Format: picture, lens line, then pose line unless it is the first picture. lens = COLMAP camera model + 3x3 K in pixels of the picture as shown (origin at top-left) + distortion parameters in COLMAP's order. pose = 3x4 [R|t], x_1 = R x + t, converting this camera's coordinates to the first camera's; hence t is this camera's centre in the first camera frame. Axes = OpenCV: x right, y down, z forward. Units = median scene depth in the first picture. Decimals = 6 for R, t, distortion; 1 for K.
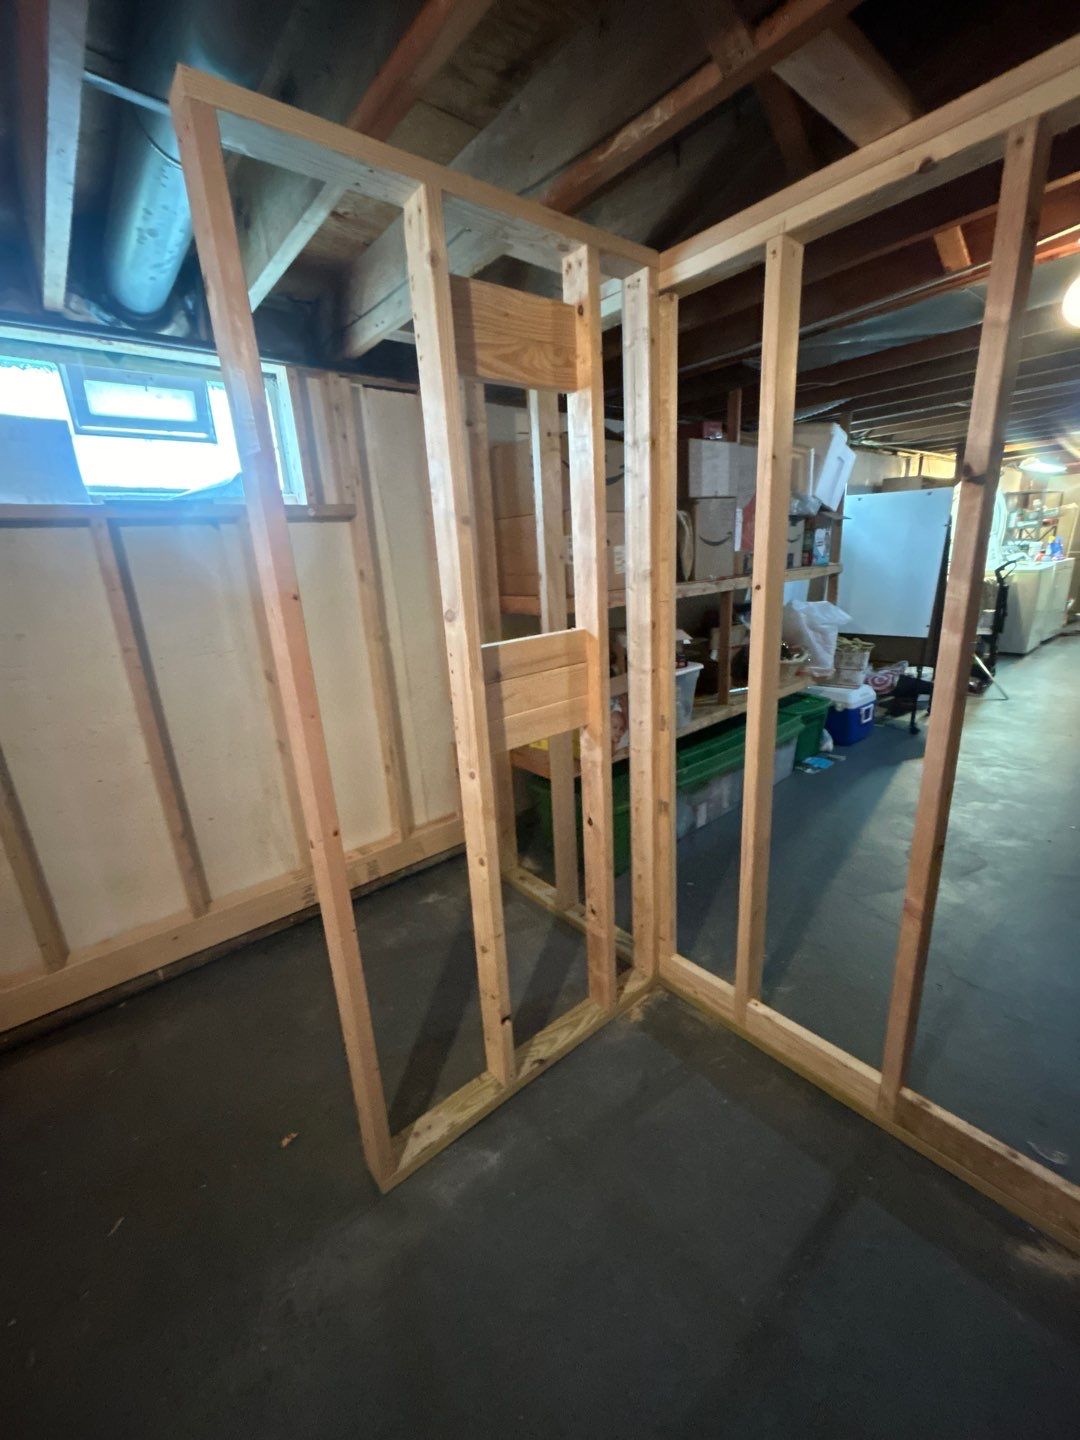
lens RADIAL K [[579.5, 0, 545.3], [0, 579.5, 721.6], [0, 0, 1]] dist [-0.002738, -0.000683]
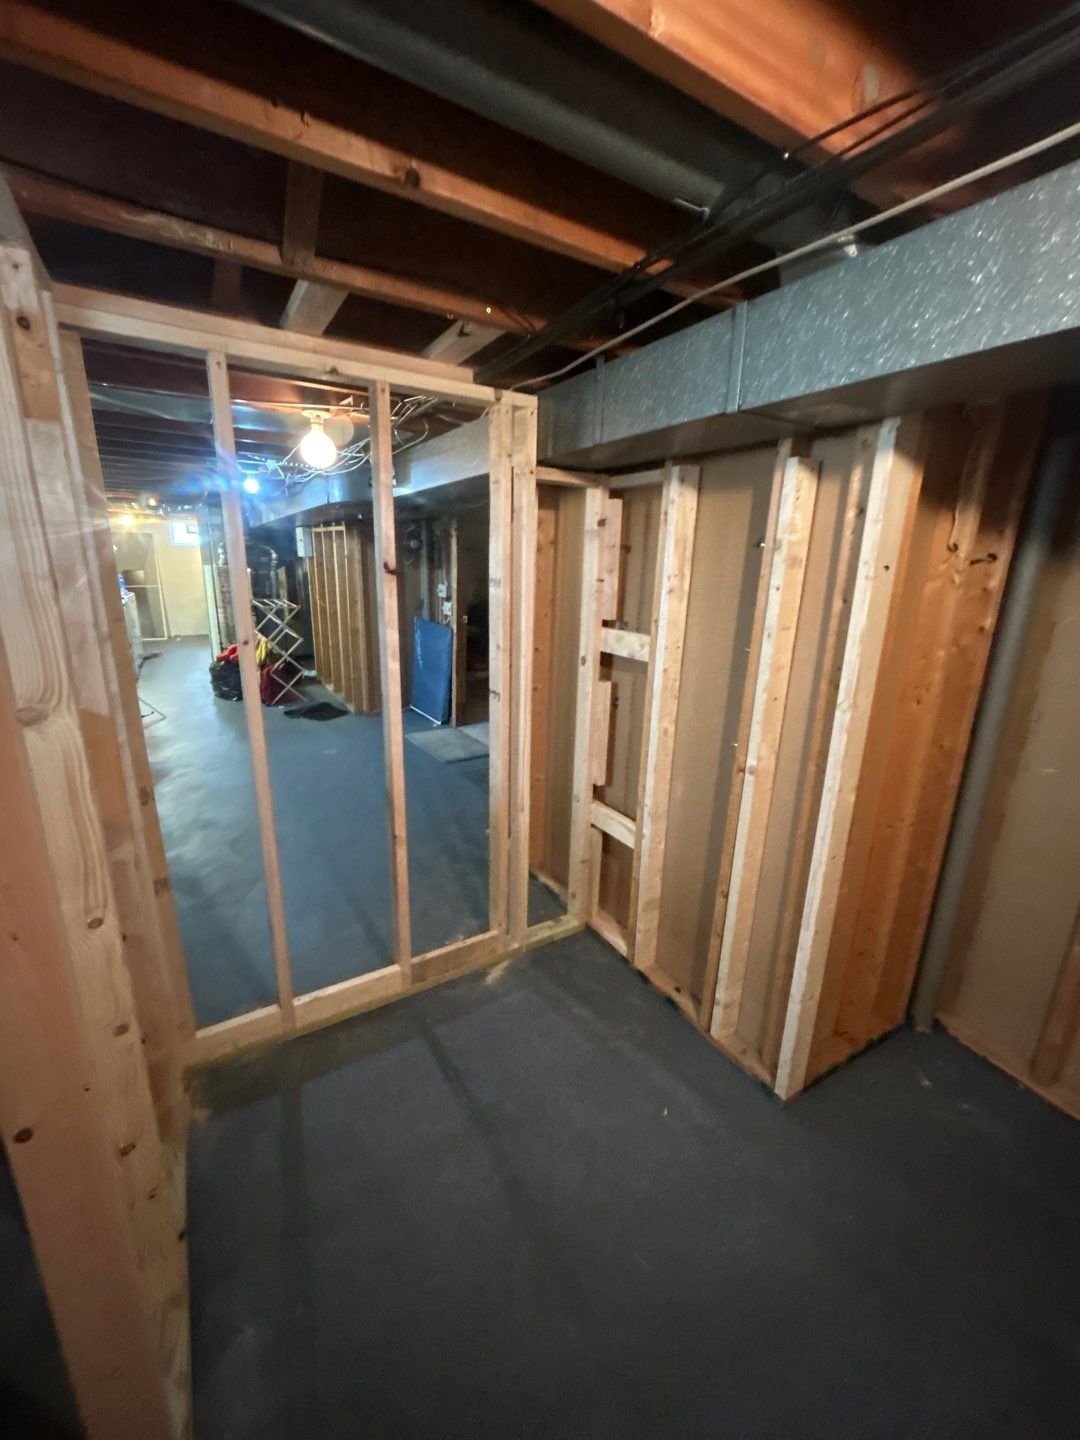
lens RADIAL K [[579.5, 0, 540.9], [0, 579.5, 718.2], [0, 0, 1]] dist [-0.002738, -0.000683]
pose [[0.148172, -0.199711, 0.968587, -0.648747], [0.244229, 0.956452, 0.159848, -0.122212], [-0.958330, 0.212872, 0.190495, 0.246851]]
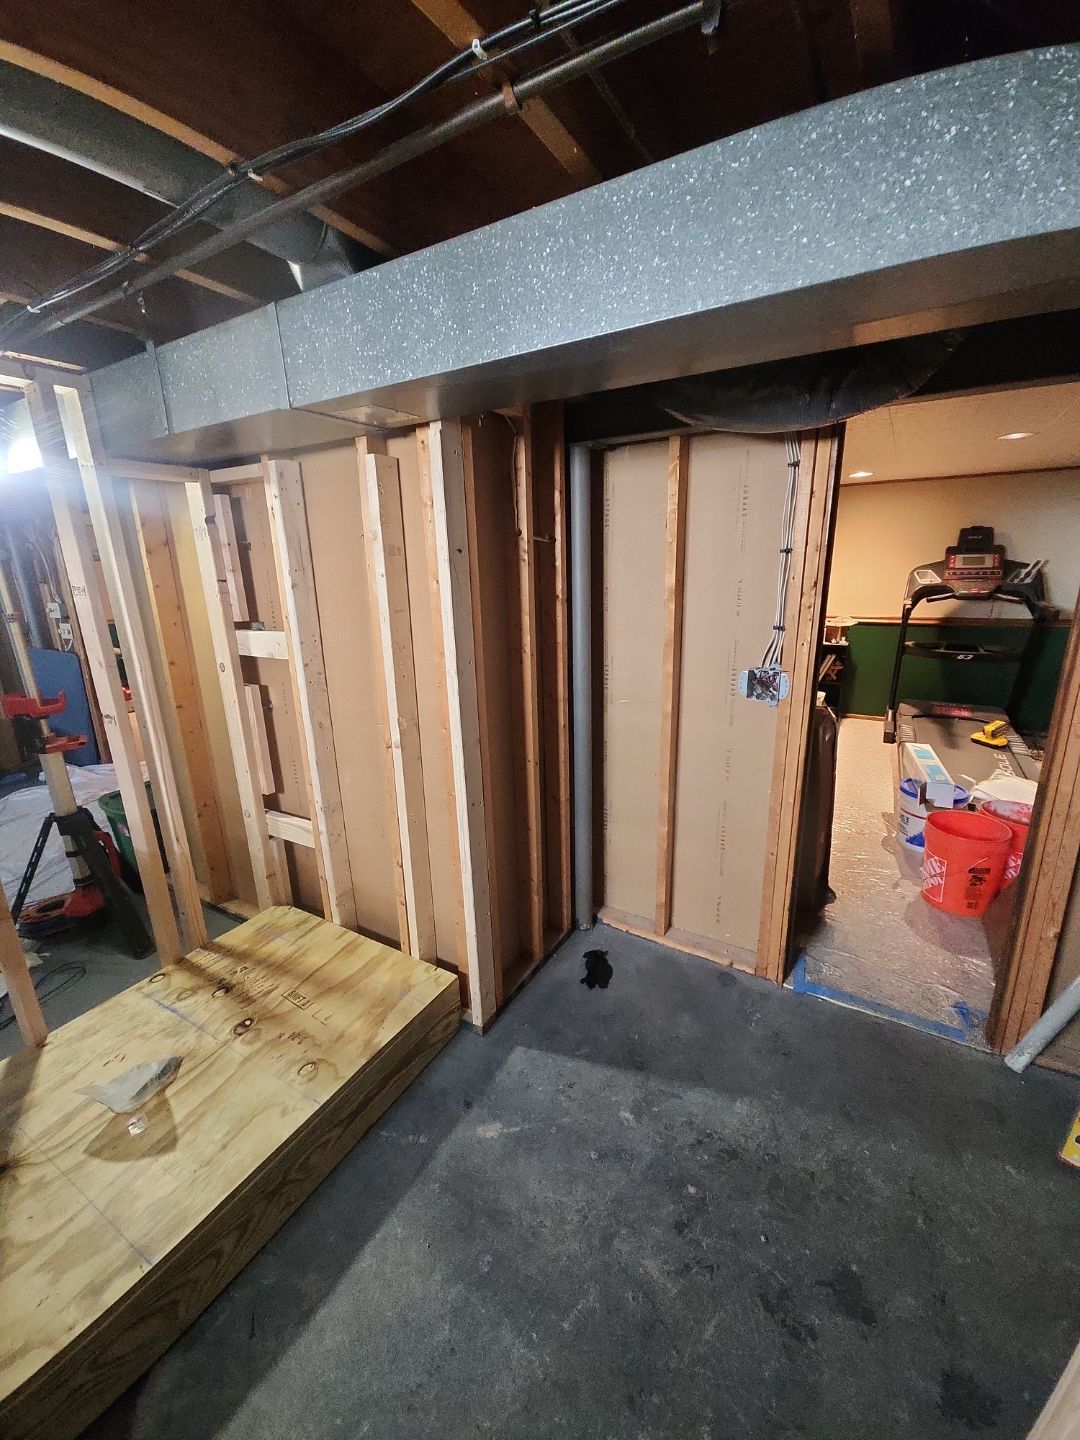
lens RADIAL K [[586.3, 0, 538.3], [0, 586.3, 718.9], [0, 0, 1]] dist [0.004081, -0.000207]
pose [[-0.328431, -0.184263, 0.926380, -0.748781], [0.312480, 0.904361, 0.290667, -0.056840], [-0.891341, 0.384939, -0.239441, 0.094472]]
